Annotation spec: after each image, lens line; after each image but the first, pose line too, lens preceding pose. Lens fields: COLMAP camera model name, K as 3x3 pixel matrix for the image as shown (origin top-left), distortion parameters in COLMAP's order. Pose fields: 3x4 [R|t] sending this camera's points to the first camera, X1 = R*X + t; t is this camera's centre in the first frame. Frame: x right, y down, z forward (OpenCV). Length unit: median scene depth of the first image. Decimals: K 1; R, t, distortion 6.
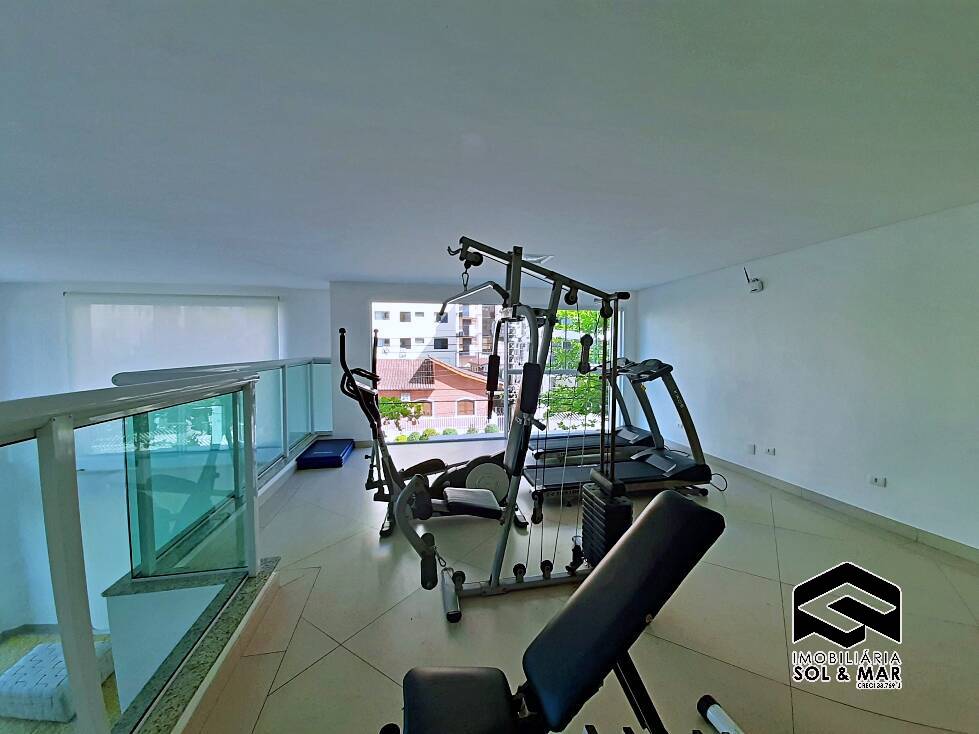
lens RADIAL K [[384.4, 0, 489.5], [0, 384.4, 367.0], [0, 0, 1]] dist [0.000320, -0.007745]
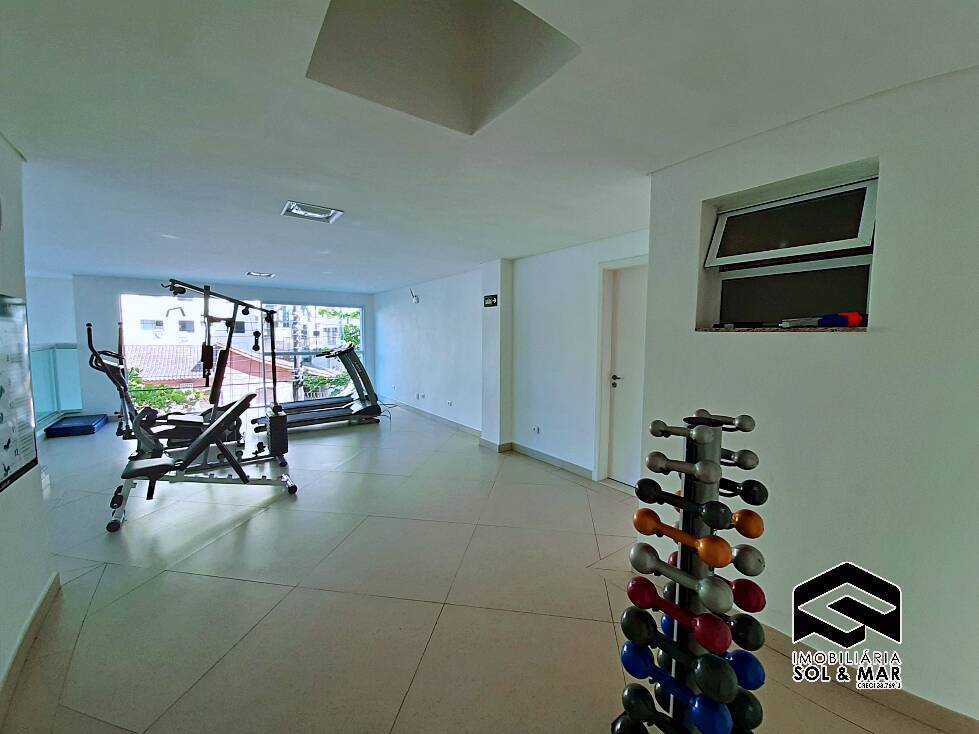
lens RADIAL K [[384.4, 0, 489.5], [0, 384.4, 367.0], [0, 0, 1]] dist [0.000320, -0.007745]
pose [[0.903974, -0.027388, 0.426709, 0.326689], [0.010934, 0.999101, 0.040962, 0.020889], [-0.427447, -0.032363, 0.903461, -0.848628]]
